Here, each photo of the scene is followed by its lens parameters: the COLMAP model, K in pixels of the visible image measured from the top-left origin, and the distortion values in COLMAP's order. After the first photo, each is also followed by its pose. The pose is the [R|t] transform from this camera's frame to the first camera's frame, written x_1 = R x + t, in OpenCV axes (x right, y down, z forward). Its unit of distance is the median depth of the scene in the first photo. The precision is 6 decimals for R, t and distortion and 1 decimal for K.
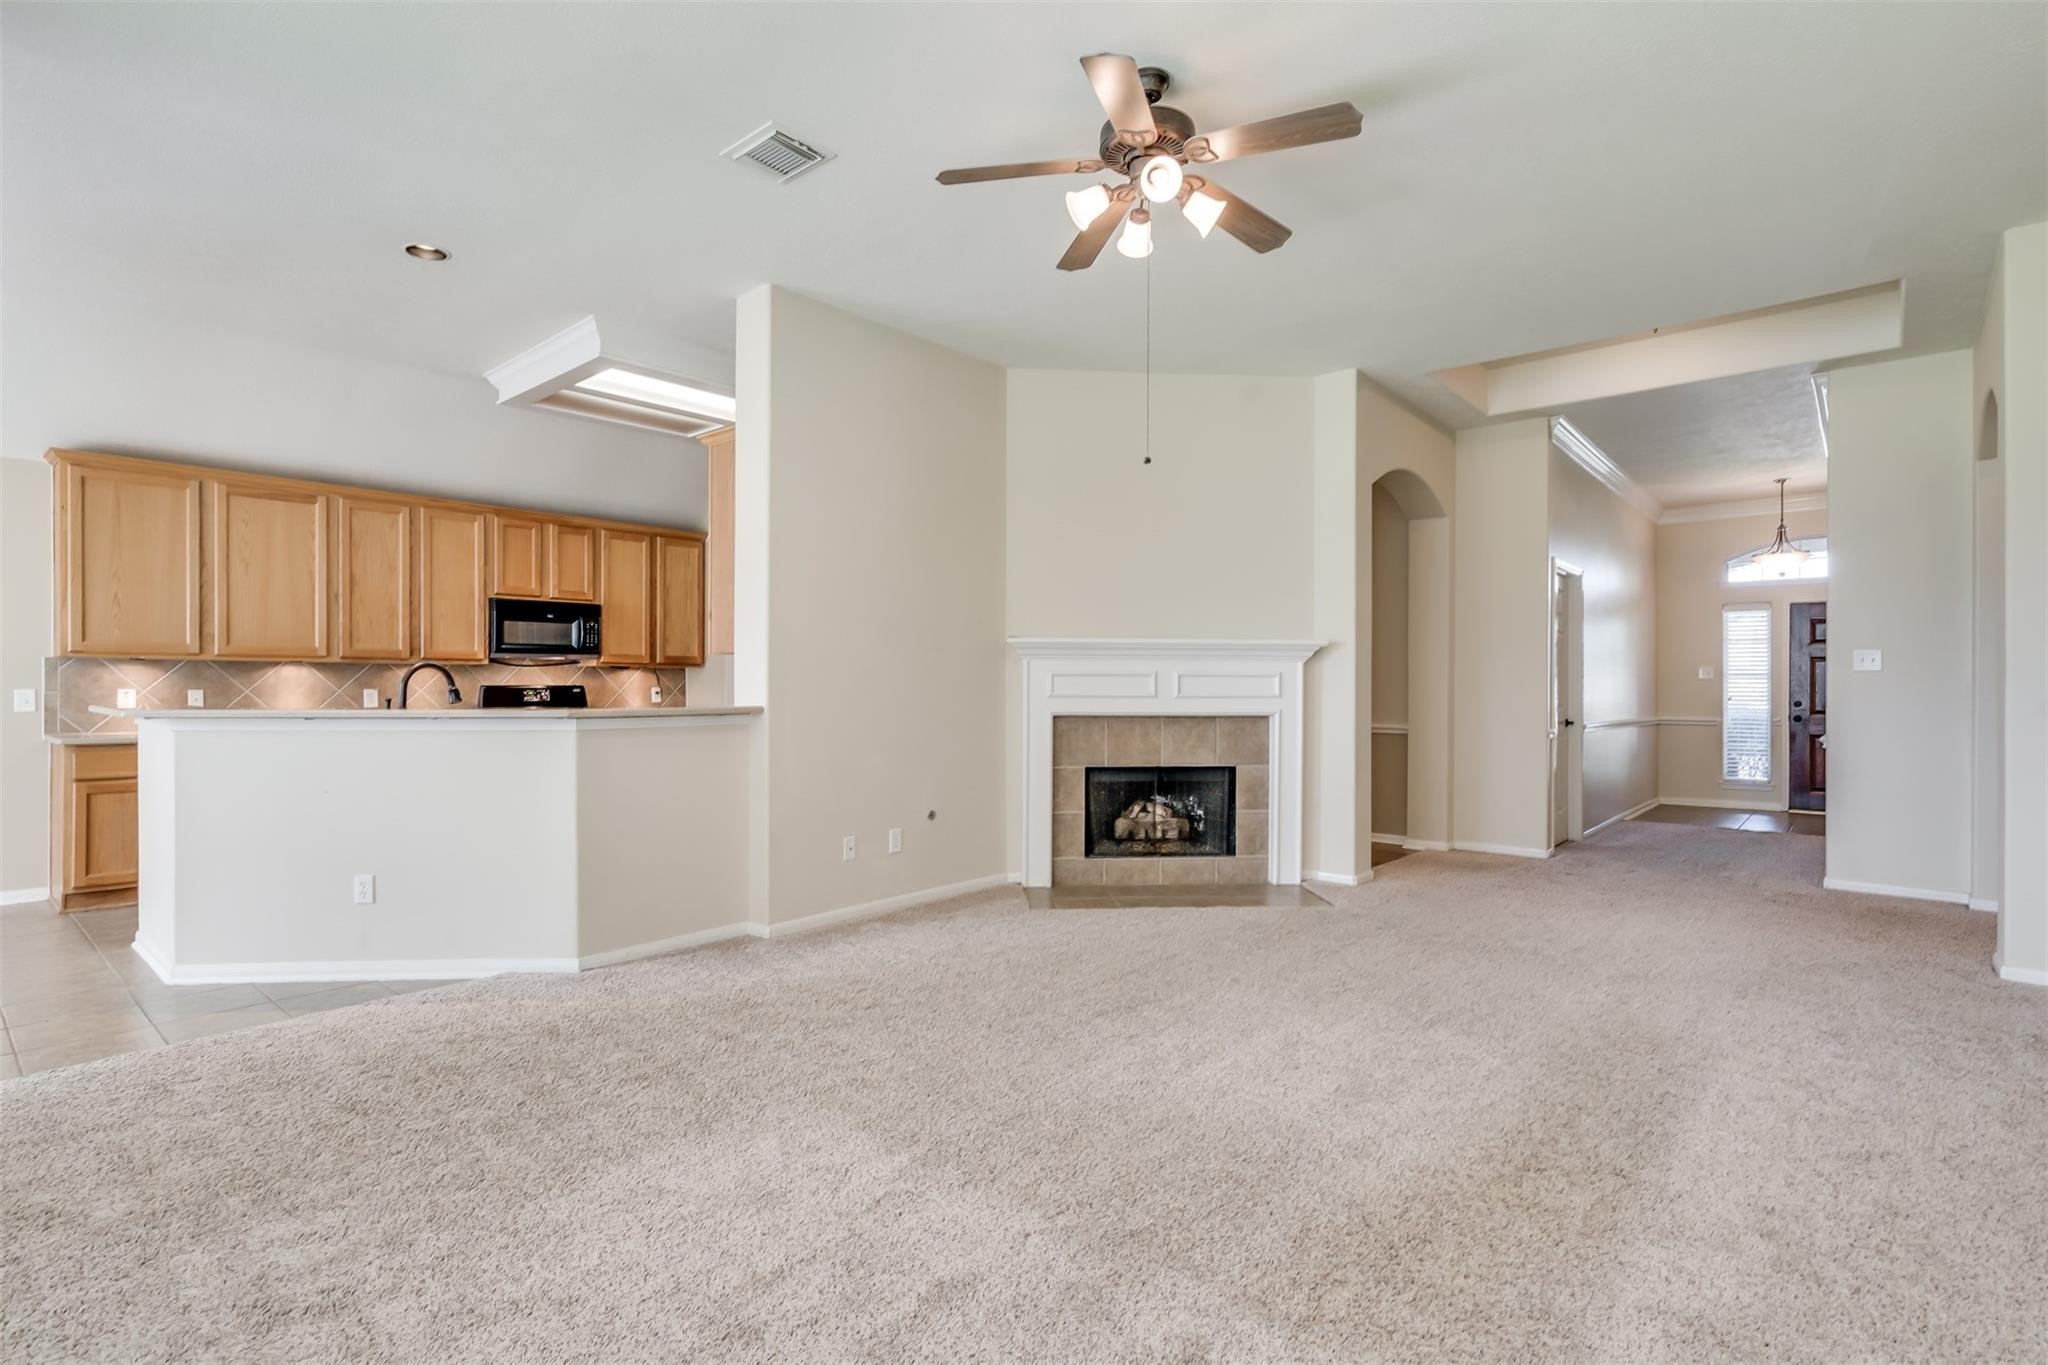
lens RADIAL K [[965.7, 0, 1024.0], [0, 965.7, 682.5], [0, 0, 1]] dist [0.003764, 0.000399]
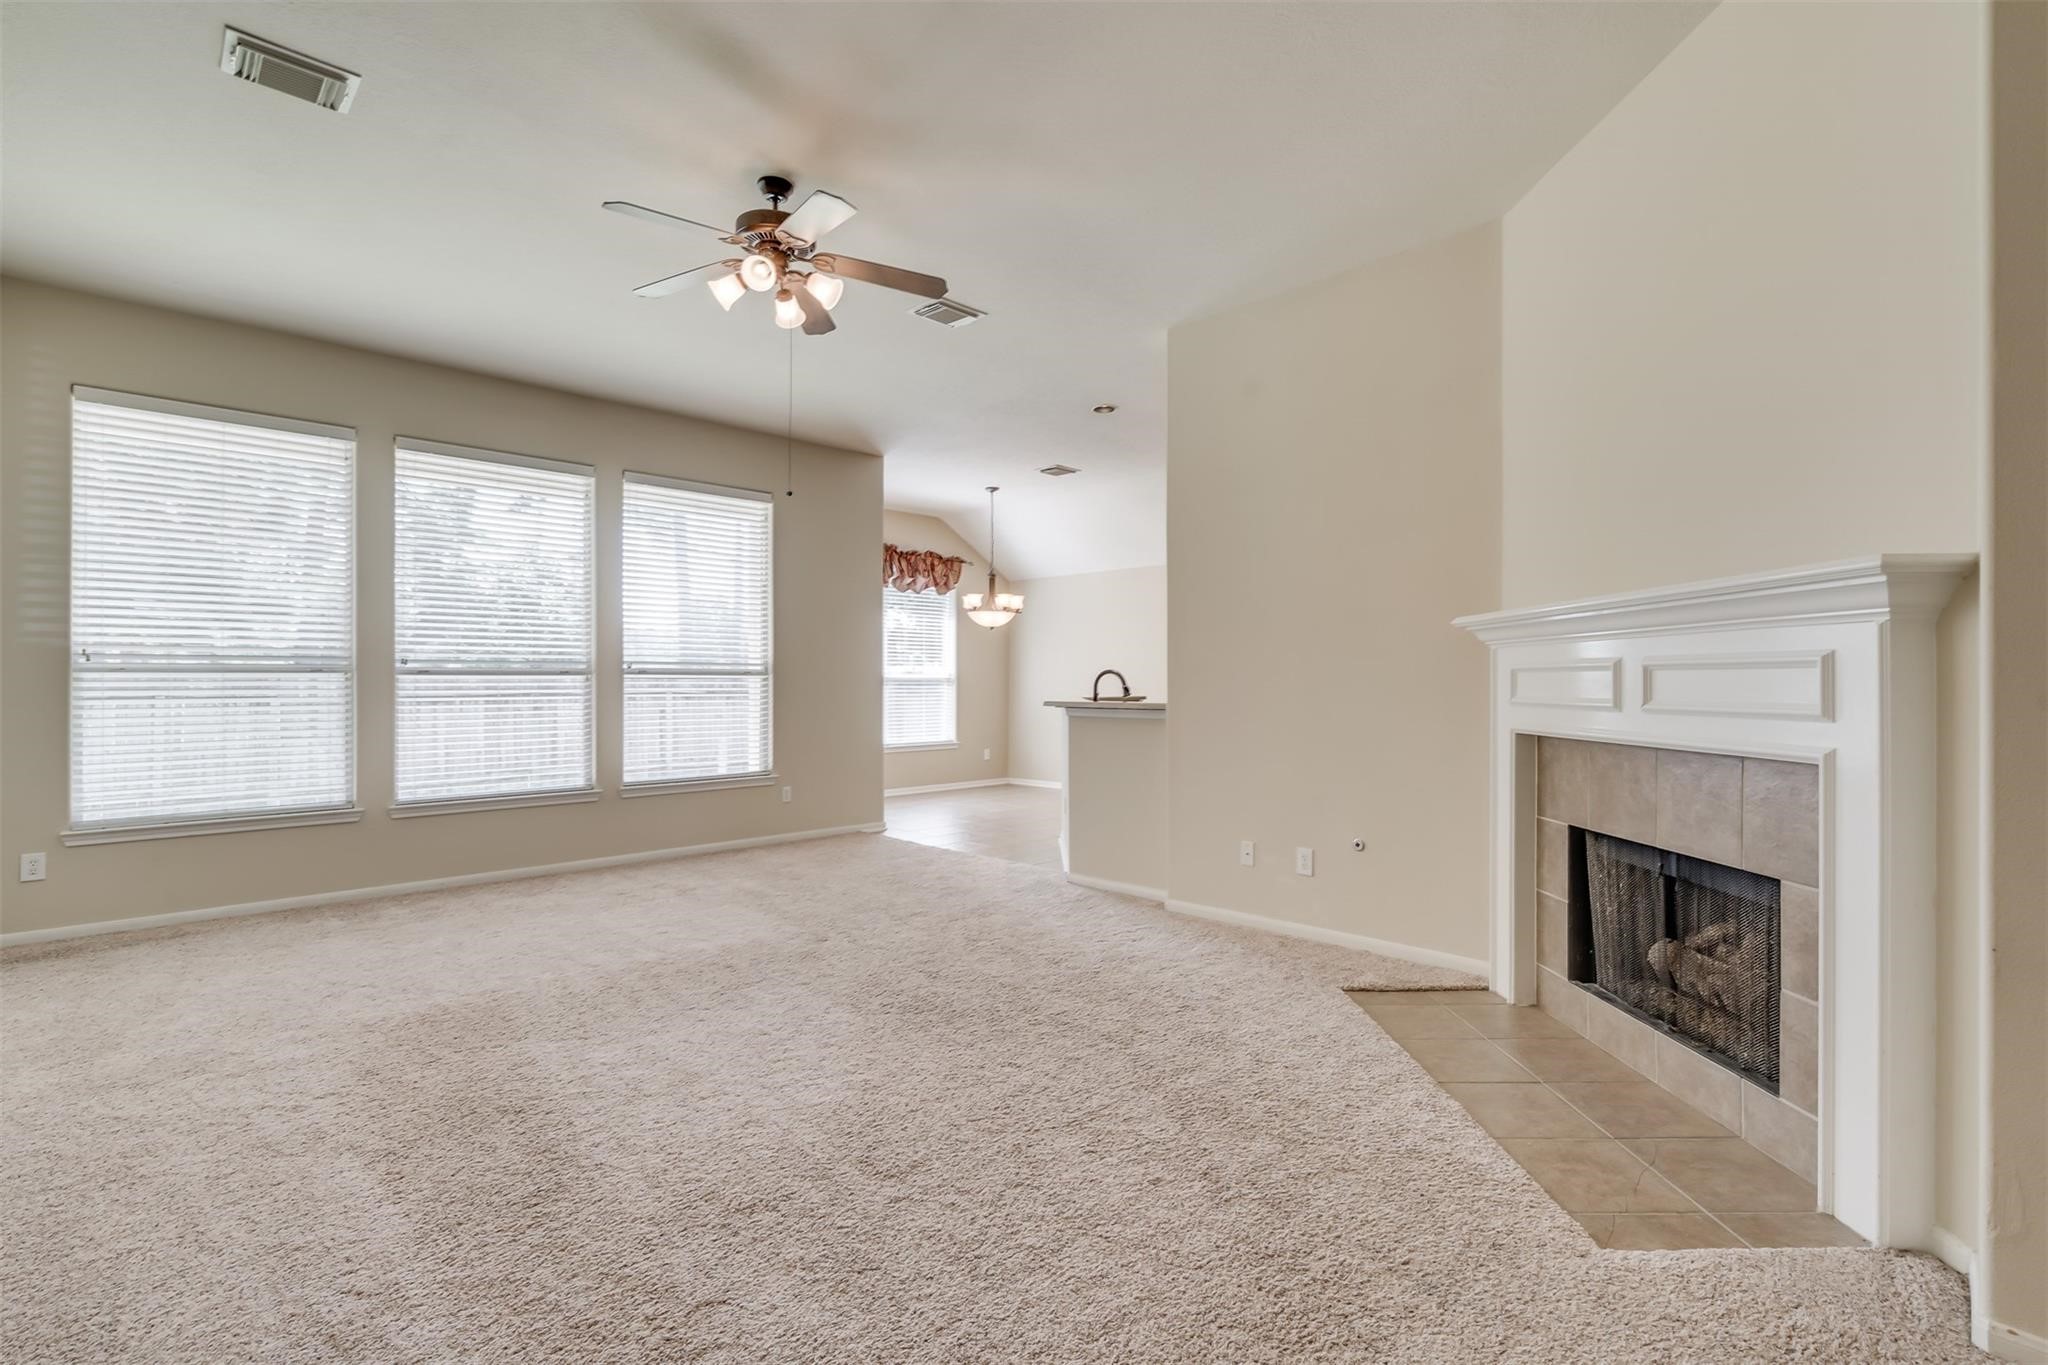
lens RADIAL K [[965.7, 0, 1024.0], [0, 965.7, 682.5], [0, 0, 1]] dist [0.003764, 0.000399]
pose [[-0.087973, -0.005518, -0.996108, 0.665822], [-0.000745, 0.999985, -0.005473, 0.004910], [0.996123, 0.000261, -0.087975, 0.718530]]
